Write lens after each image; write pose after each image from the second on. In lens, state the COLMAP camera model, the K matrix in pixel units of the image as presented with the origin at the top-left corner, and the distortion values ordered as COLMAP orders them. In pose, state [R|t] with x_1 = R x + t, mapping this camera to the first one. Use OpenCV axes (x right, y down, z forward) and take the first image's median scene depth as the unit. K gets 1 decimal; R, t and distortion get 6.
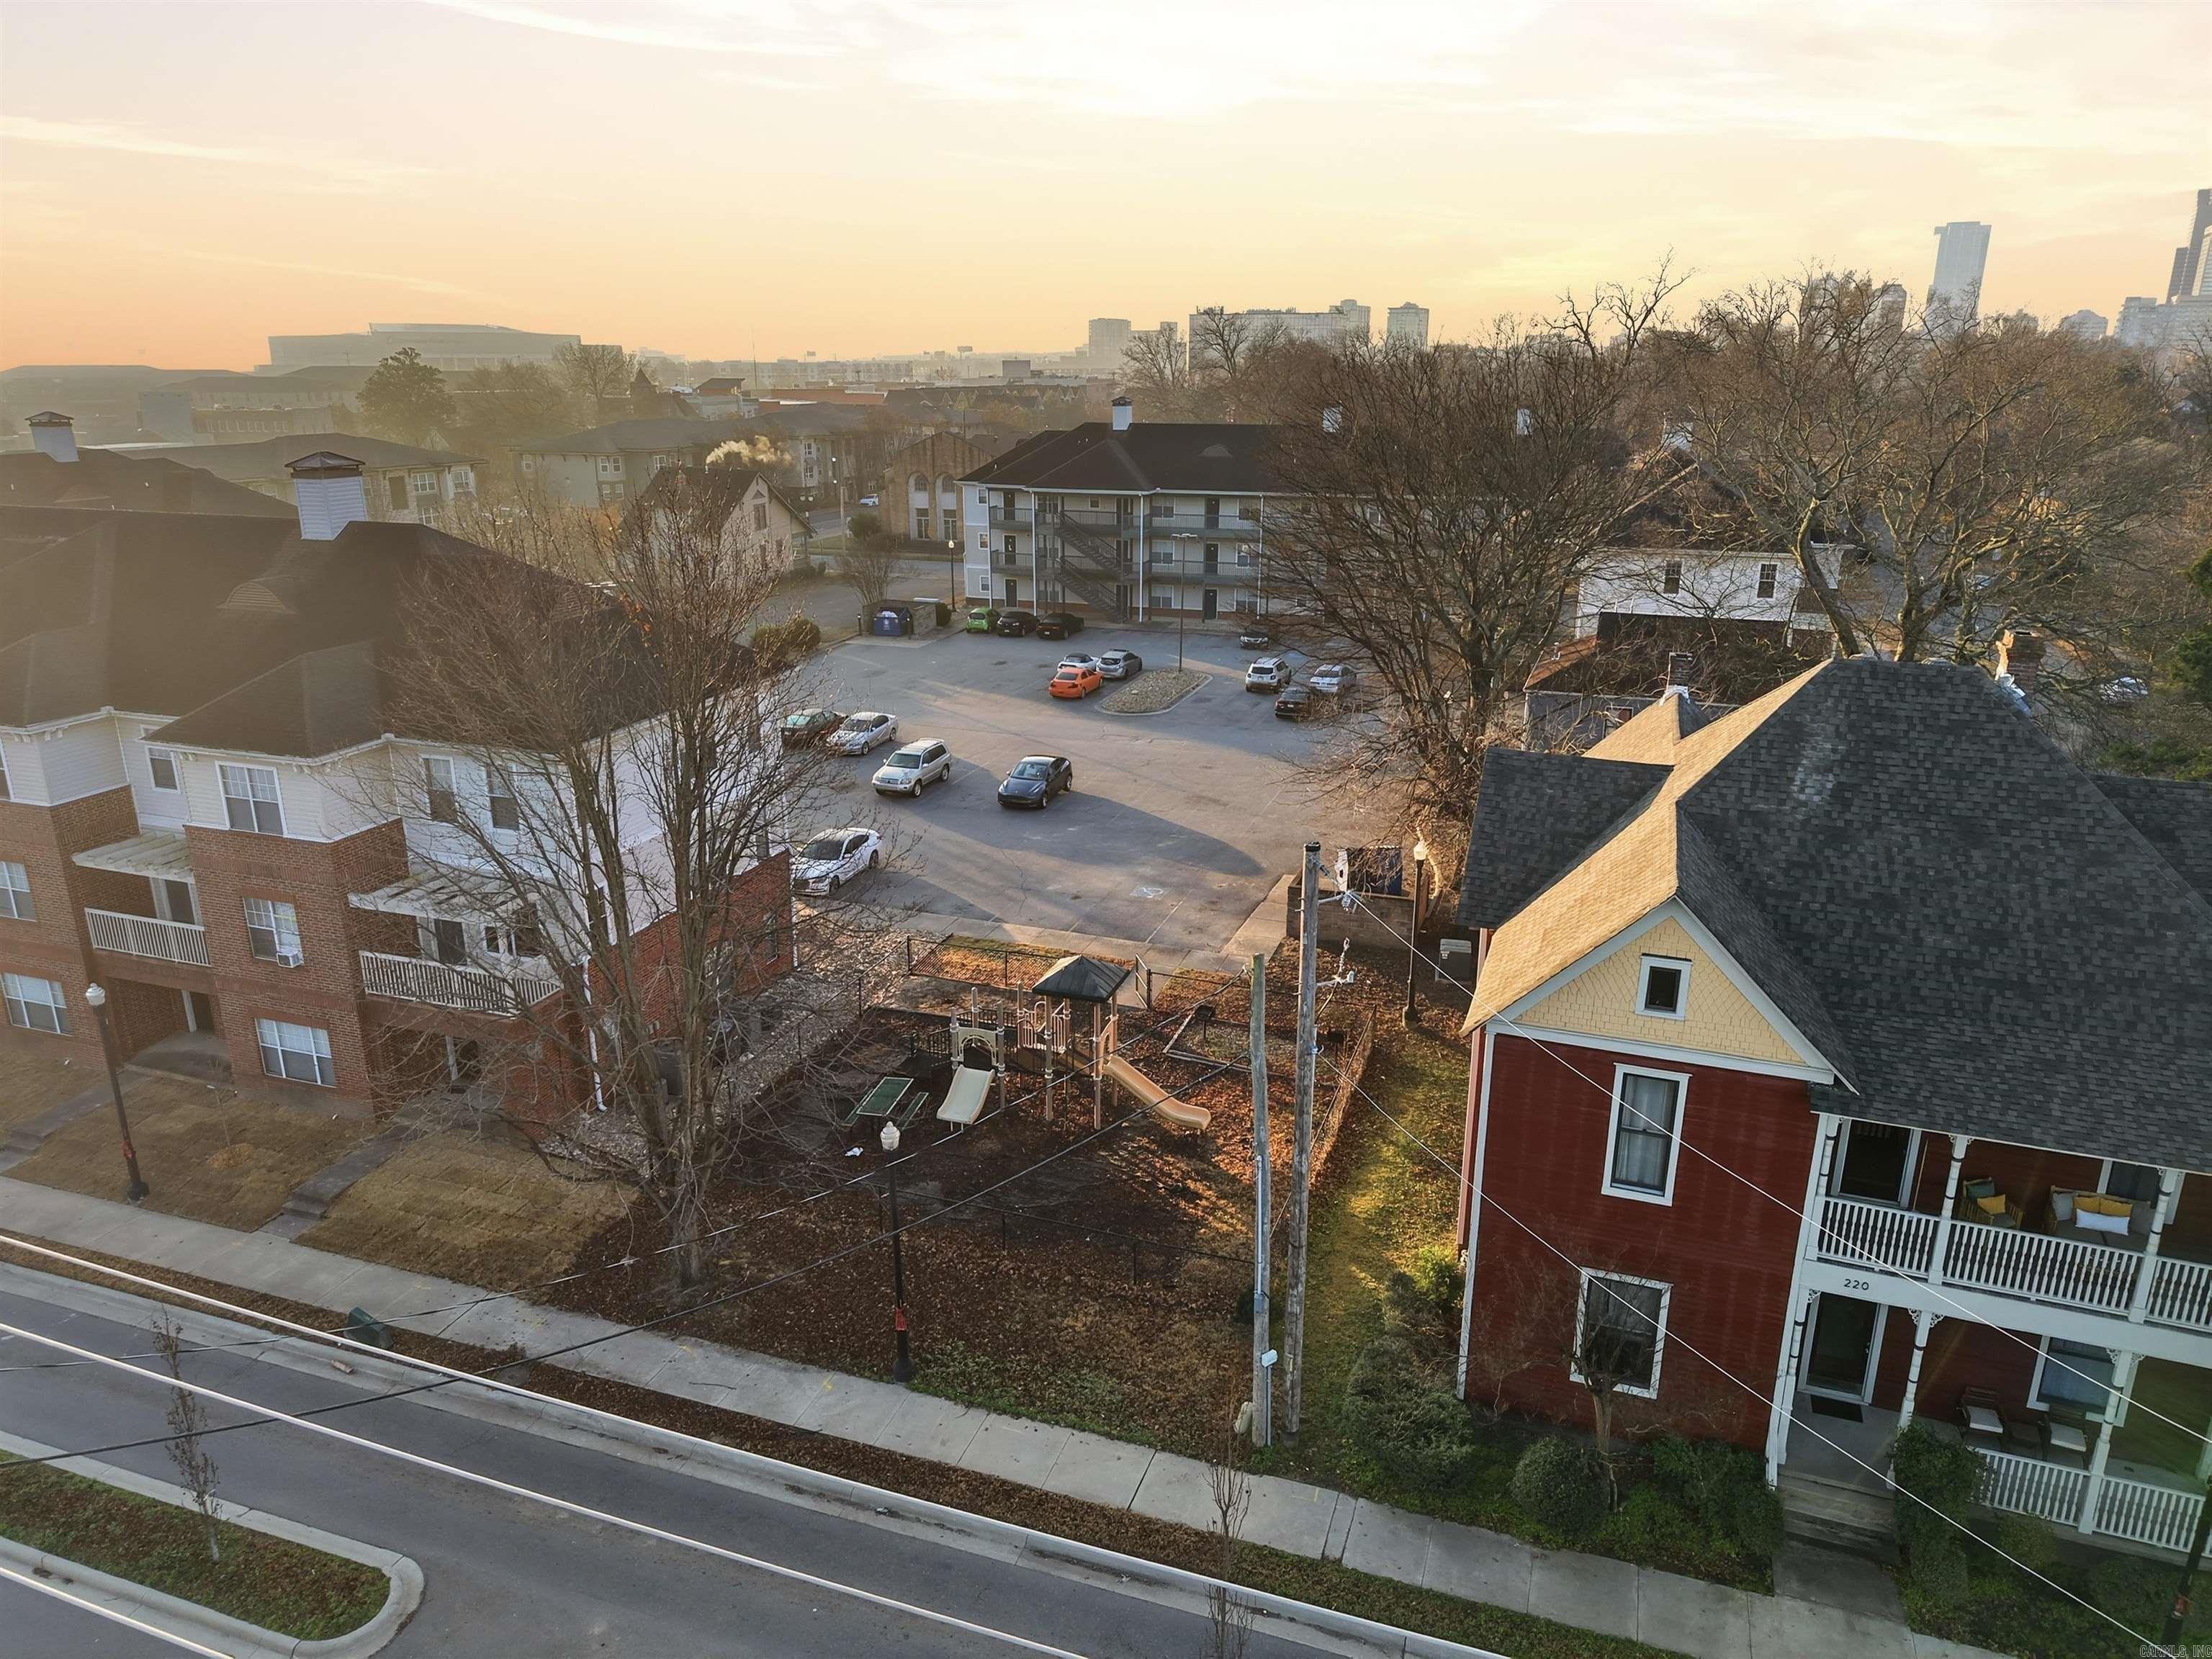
lens RADIAL K [[1471.3, 0, 1110.1], [0, 1471.3, 832.1], [0, 0, 1]] dist [0.042802, -0.046469]
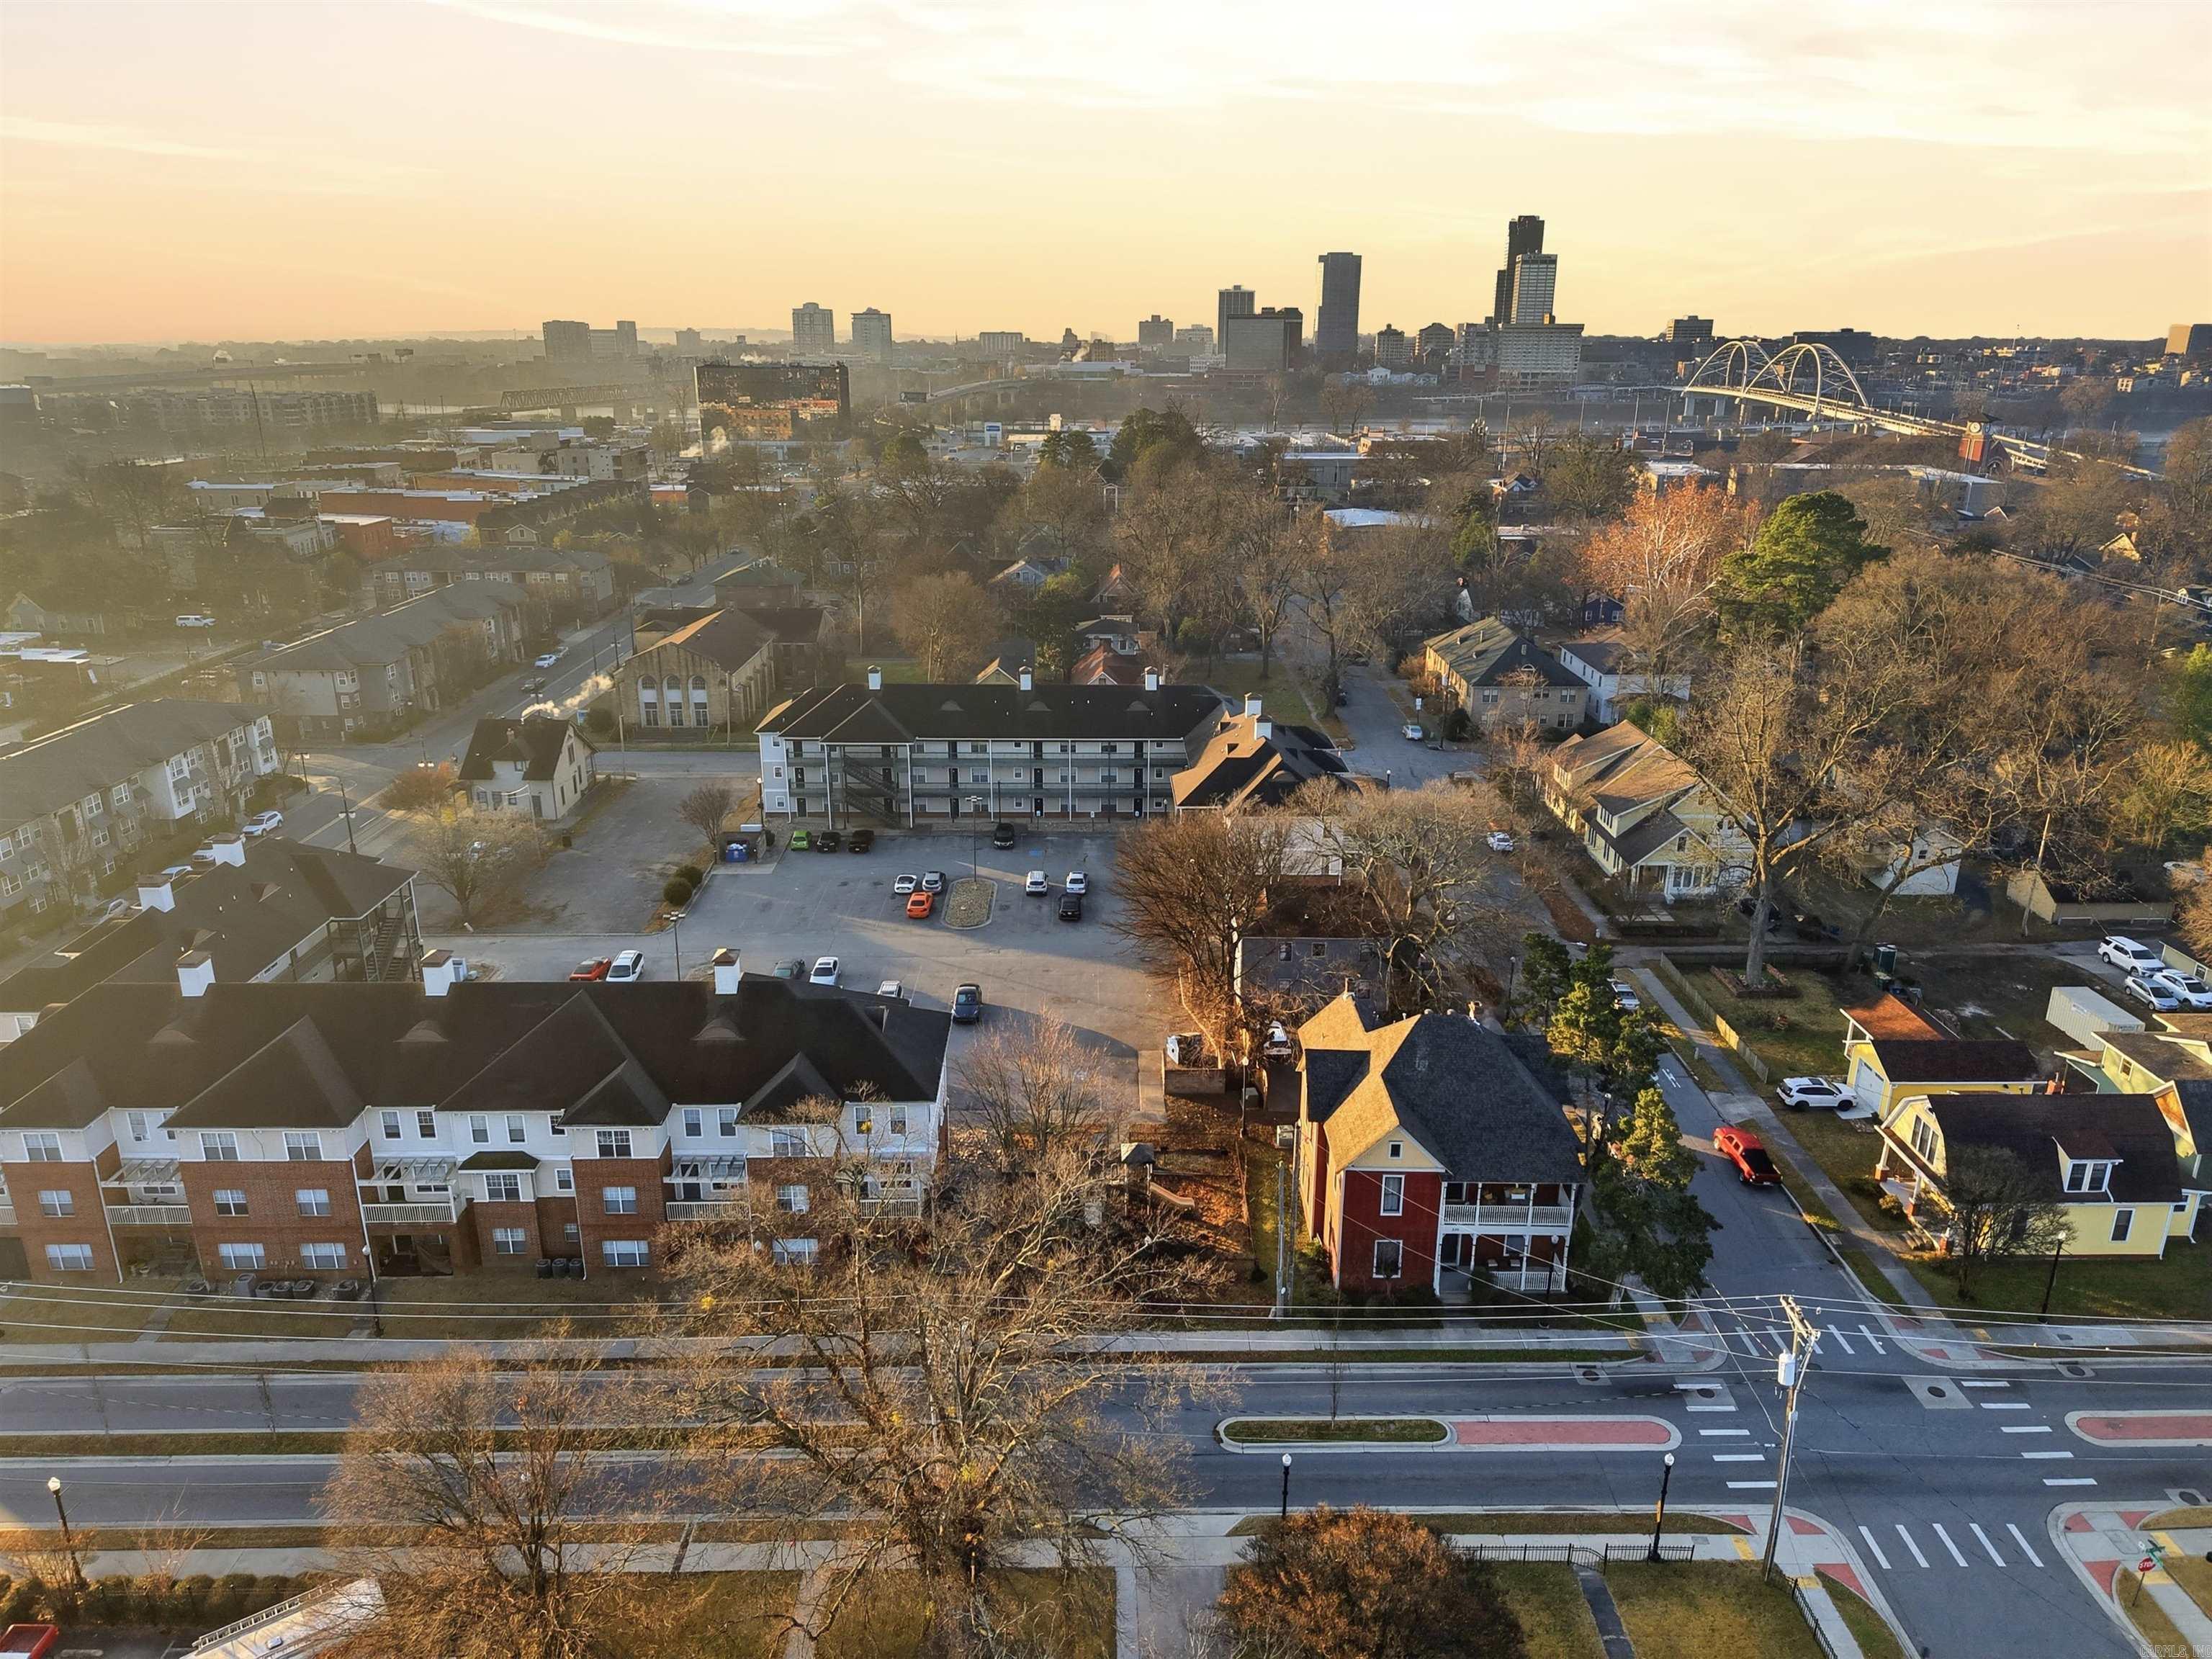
lens RADIAL K [[1471.3, 0, 1113.8], [0, 1471.3, 826.9], [0, 0, 1]] dist [0.042802, -0.046469]
pose [[0.938346, -0.104456, 0.329538, -0.950851], [0.100162, 0.994518, 0.030033, -0.601487], [-0.330868, 0.004826, 0.943665, -1.468010]]
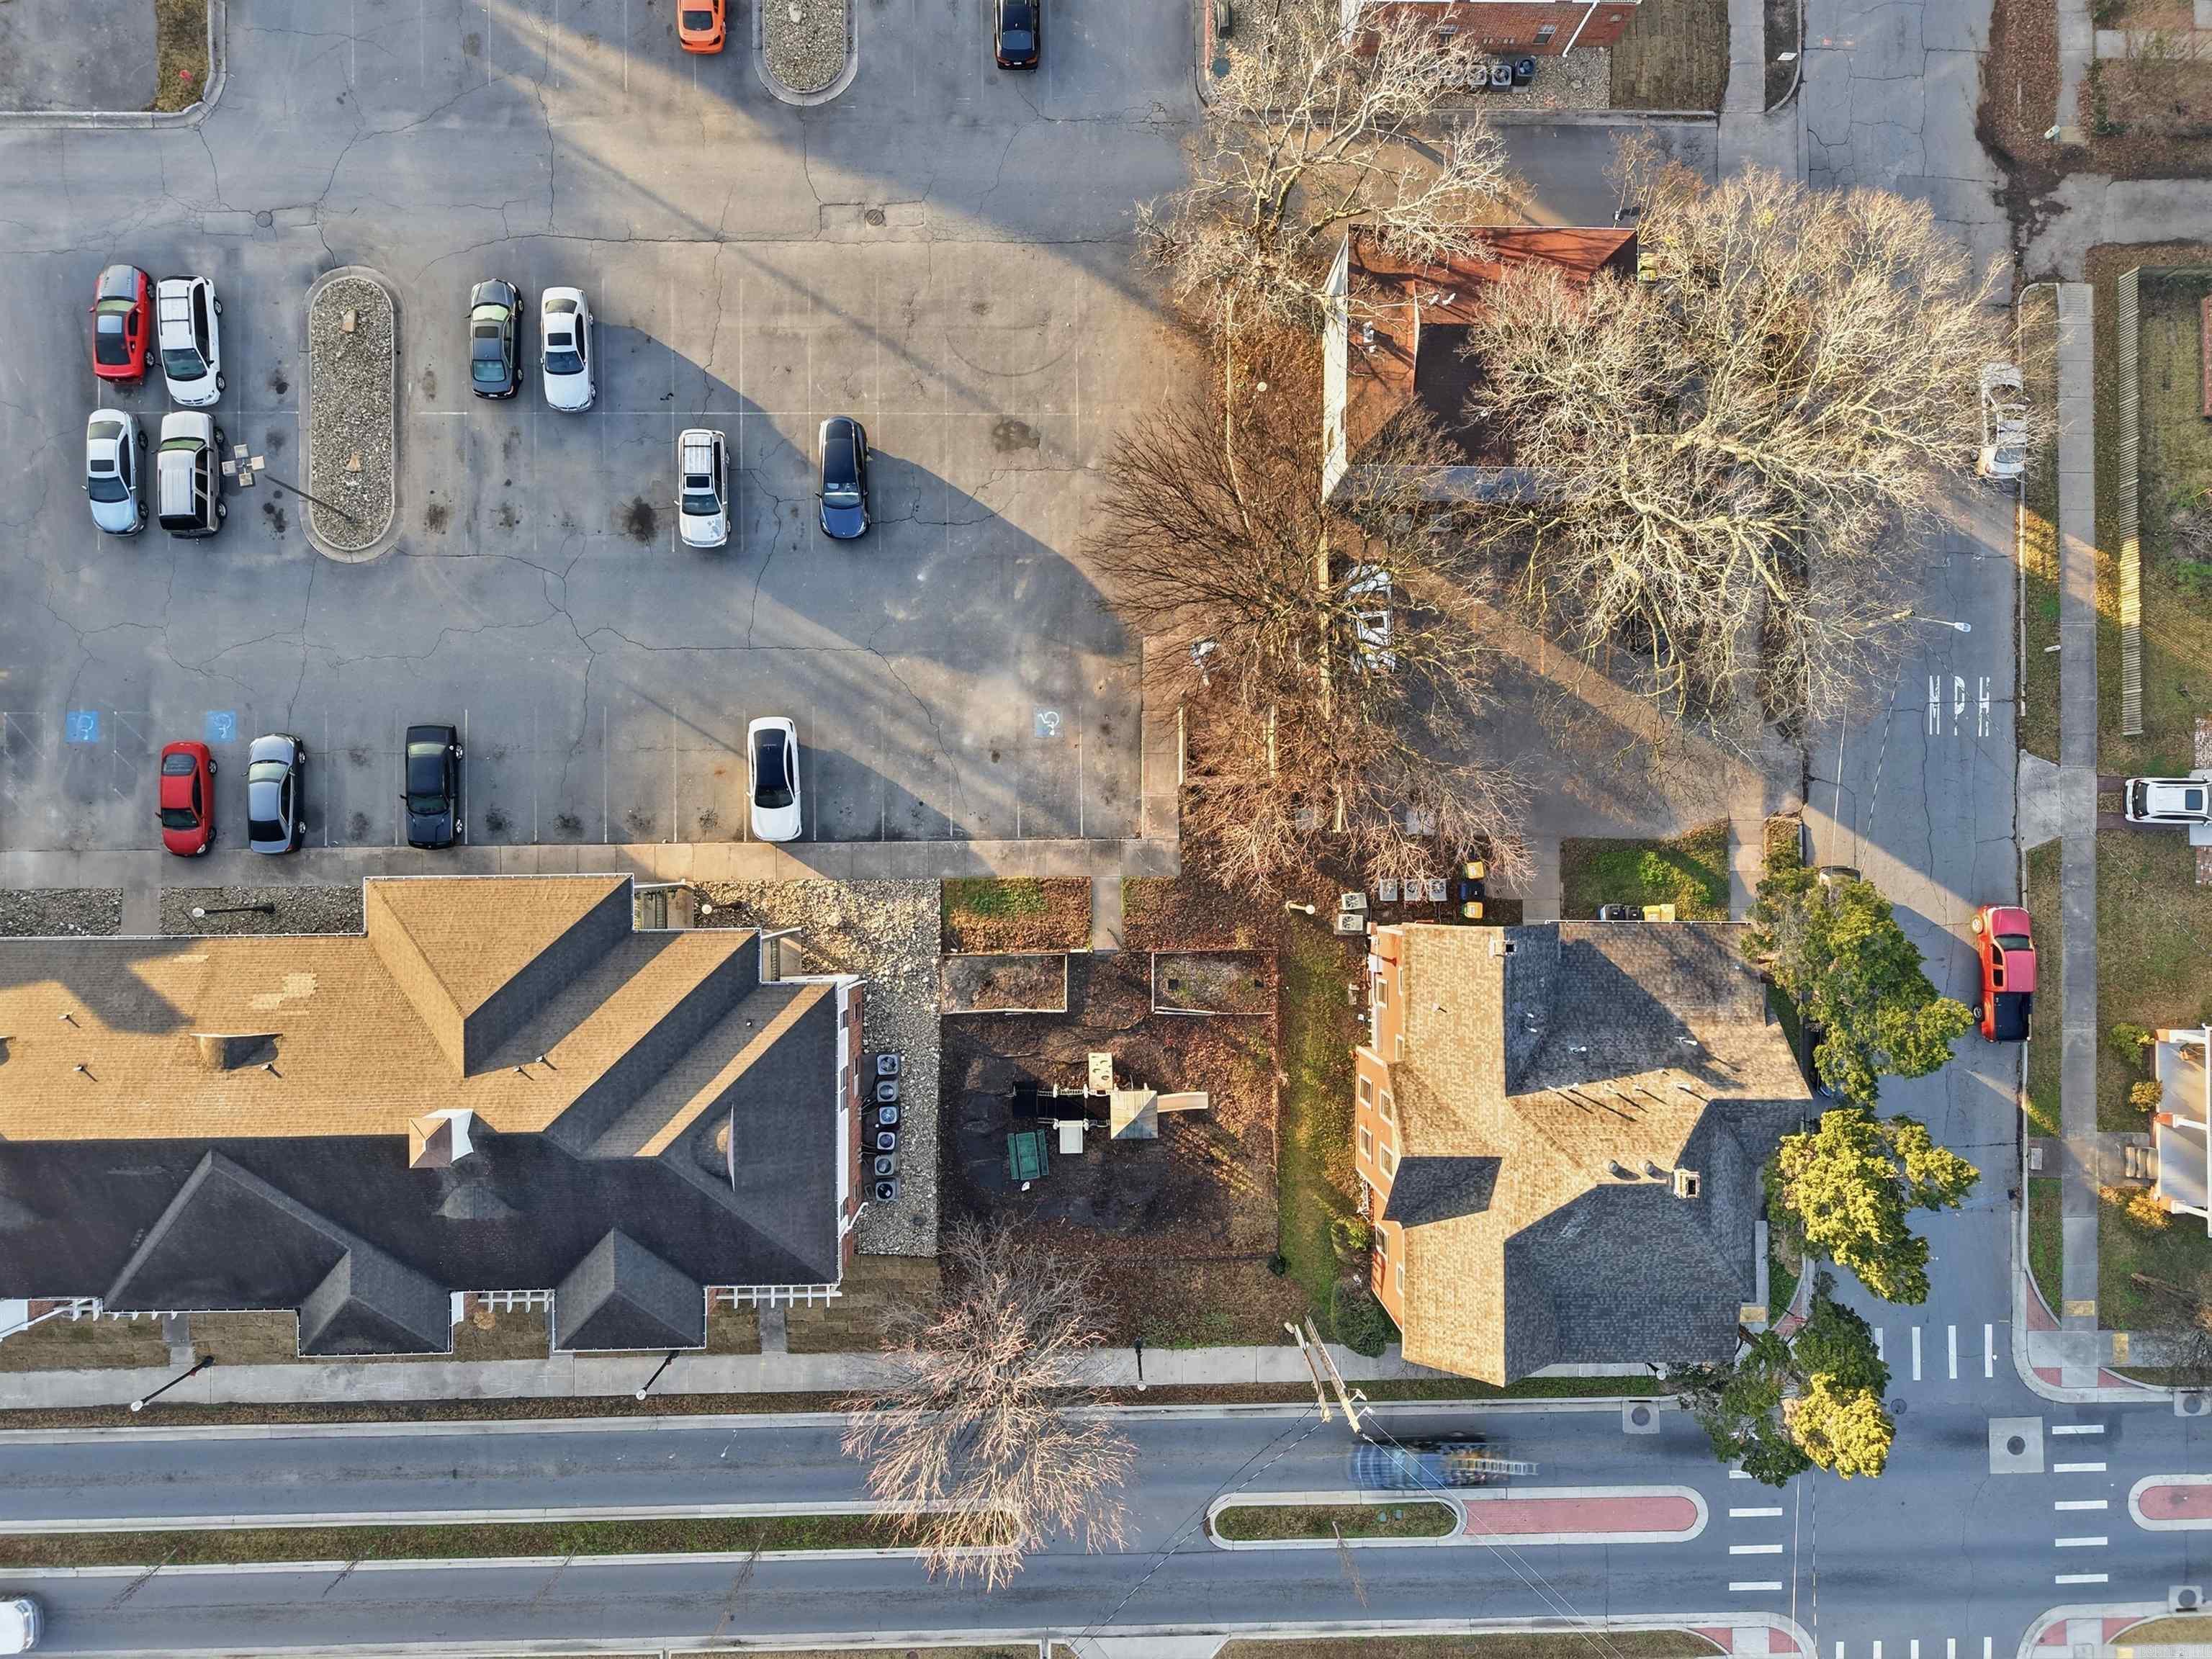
lens RADIAL K [[1471.3, 0, 1109.6], [0, 1471.3, 825.9], [0, 0, 1]] dist [0.042802, -0.046469]
pose [[0.941003, -0.337104, 0.029554, 0.018504], [0.077887, 0.300747, 0.950518, -1.922828], [-0.329312, -0.892139, 0.309260, 0.976137]]
